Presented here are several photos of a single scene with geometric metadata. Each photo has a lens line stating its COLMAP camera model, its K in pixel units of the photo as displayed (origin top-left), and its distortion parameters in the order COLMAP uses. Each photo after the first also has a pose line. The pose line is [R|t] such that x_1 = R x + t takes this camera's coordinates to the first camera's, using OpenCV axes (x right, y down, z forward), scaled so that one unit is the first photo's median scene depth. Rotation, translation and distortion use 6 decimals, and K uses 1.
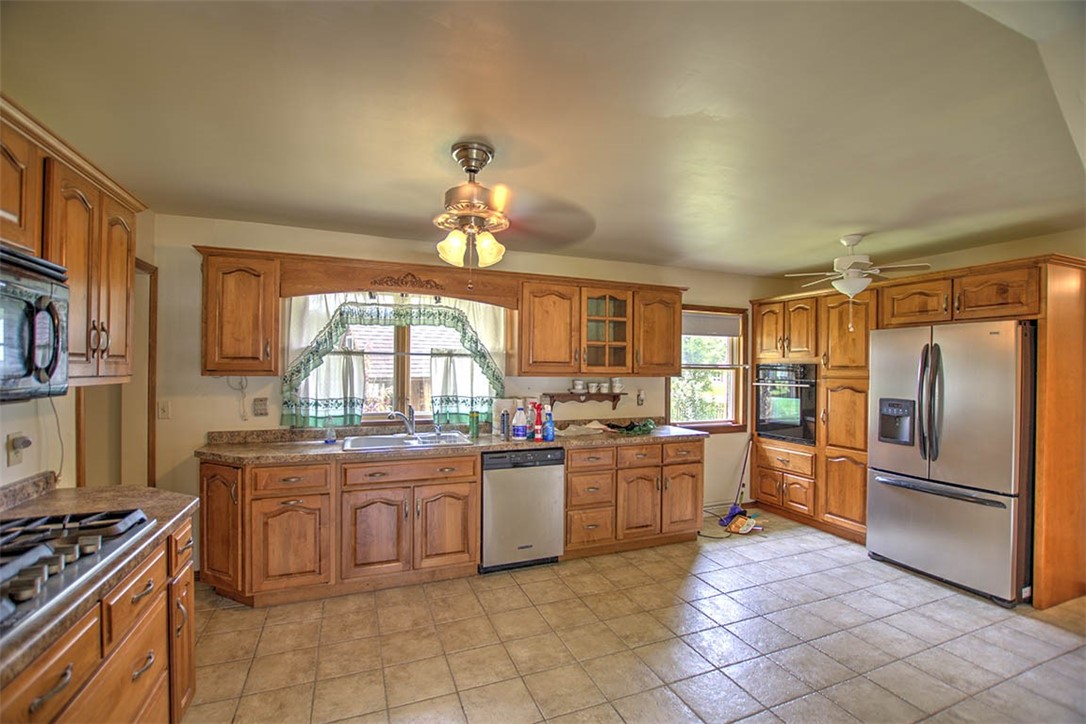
lens RADIAL K [[475.9, 0, 543.0], [0, 475.9, 362.0], [0, 0, 1]] dist [-0.027201, 0.000117]
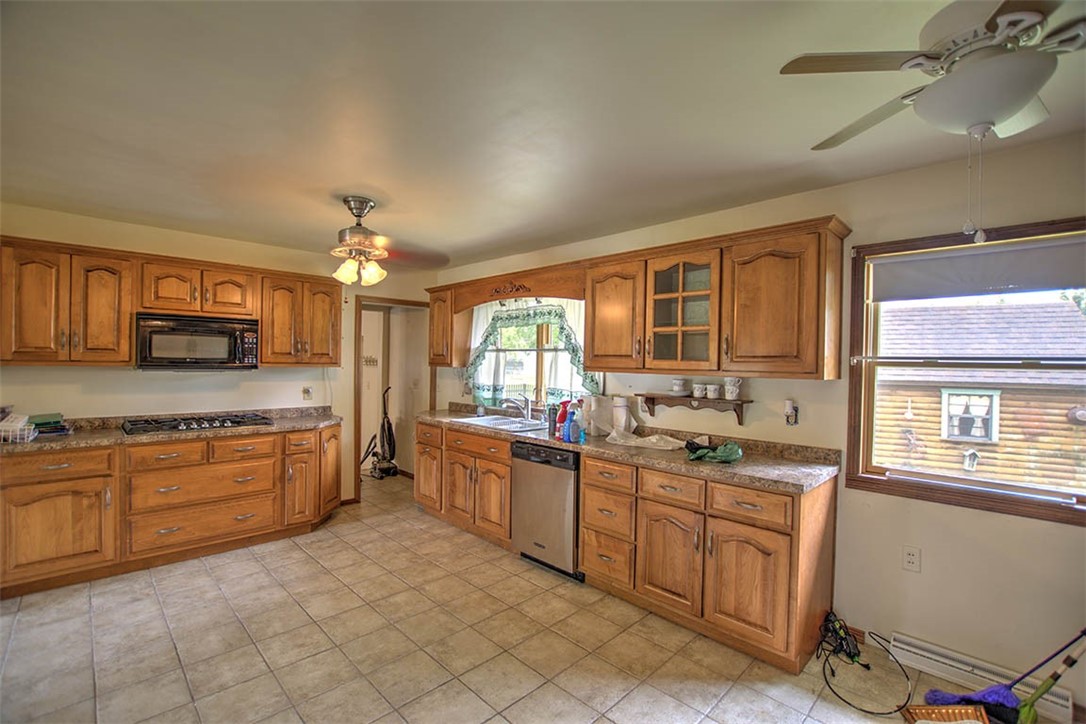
lens RADIAL K [[477.3, 0, 543.0], [0, 477.3, 362.0], [0, 0, 1]] dist [-0.021447, -0.000089]
pose [[0.387277, -0.001835, -0.921961, 0.789453], [-0.000400, 0.999998, -0.002158, 0.014108], [0.921963, 0.001205, 0.387276, 0.569504]]
